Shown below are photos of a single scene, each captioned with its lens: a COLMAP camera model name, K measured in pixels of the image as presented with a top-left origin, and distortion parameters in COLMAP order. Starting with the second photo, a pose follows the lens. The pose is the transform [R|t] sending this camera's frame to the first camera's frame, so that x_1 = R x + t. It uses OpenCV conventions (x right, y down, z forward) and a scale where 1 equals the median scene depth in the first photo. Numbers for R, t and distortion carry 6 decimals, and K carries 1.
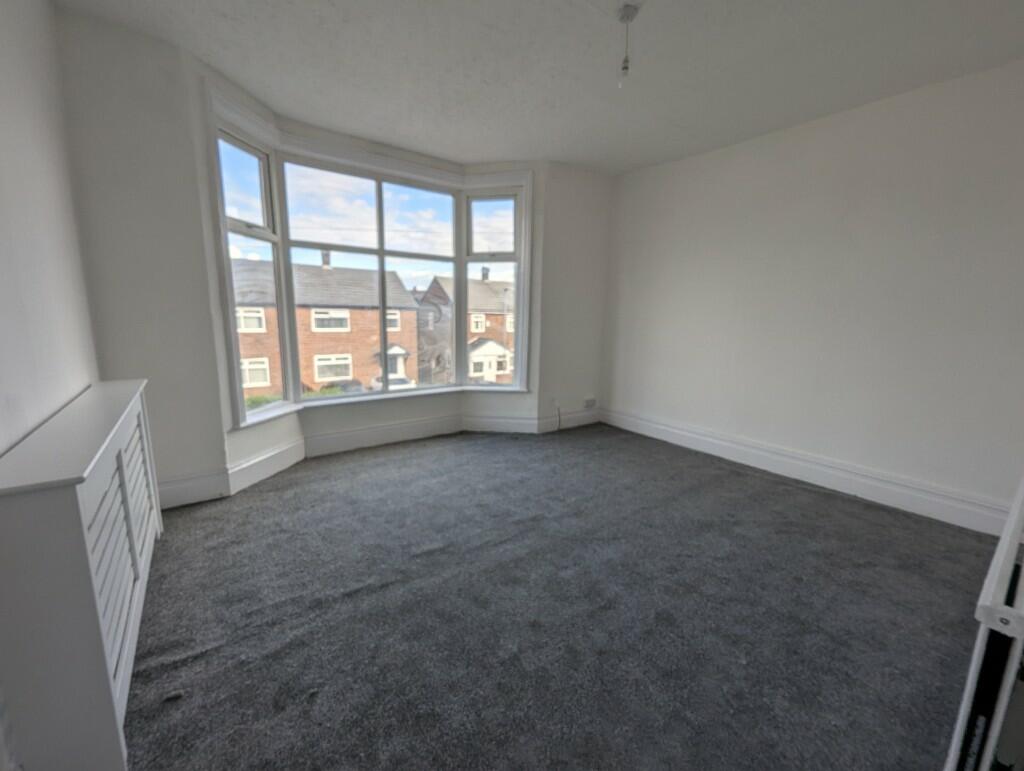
lens RADIAL K [[424.8, 0, 517.5], [0, 424.8, 387.2], [0, 0, 1]] dist [0.000916, -0.000615]
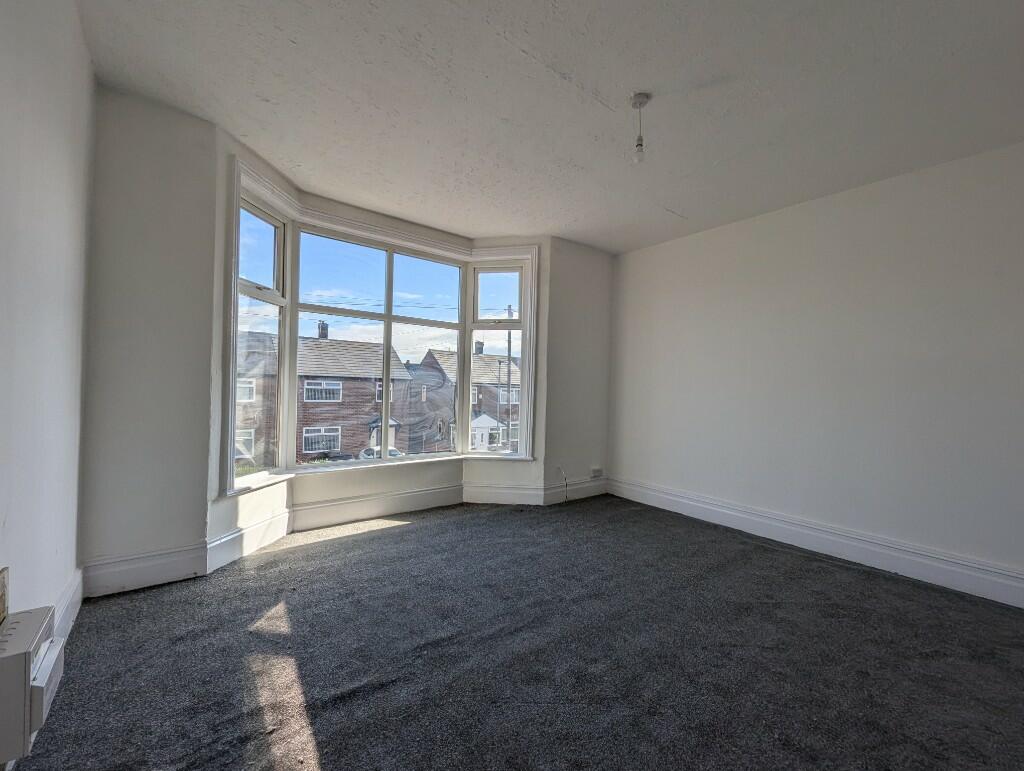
lens RADIAL K [[424.8, 0, 517.5], [0, 424.8, 387.2], [0, 0, 1]] dist [0.000916, -0.000615]
pose [[0.999709, 0.007671, 0.022851, -0.044574], [-0.003611, 0.984975, -0.172661, 0.018376], [-0.023832, 0.172528, 0.984716, 0.039840]]
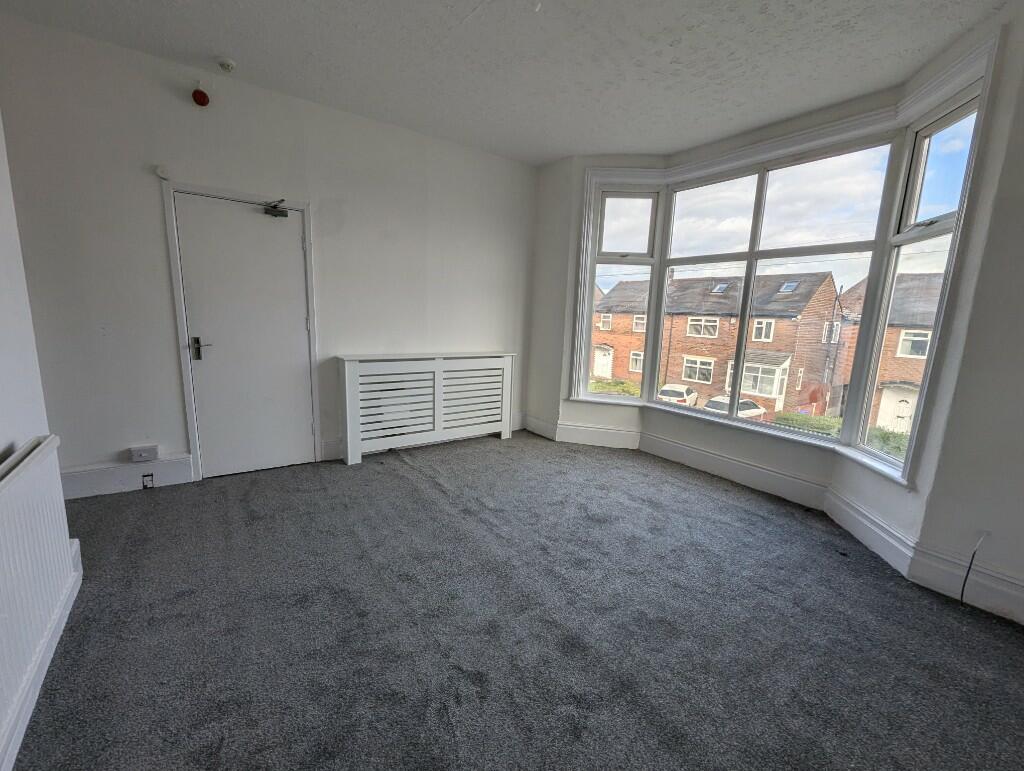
lens RADIAL K [[424.8, 0, 517.5], [0, 424.8, 387.2], [0, 0, 1]] dist [0.000916, -0.000615]
pose [[-0.011199, 0.147080, -0.989061, 0.679274], [-0.212365, 0.966209, 0.146086, -0.104424], [0.977126, 0.211678, 0.020414, 0.694894]]
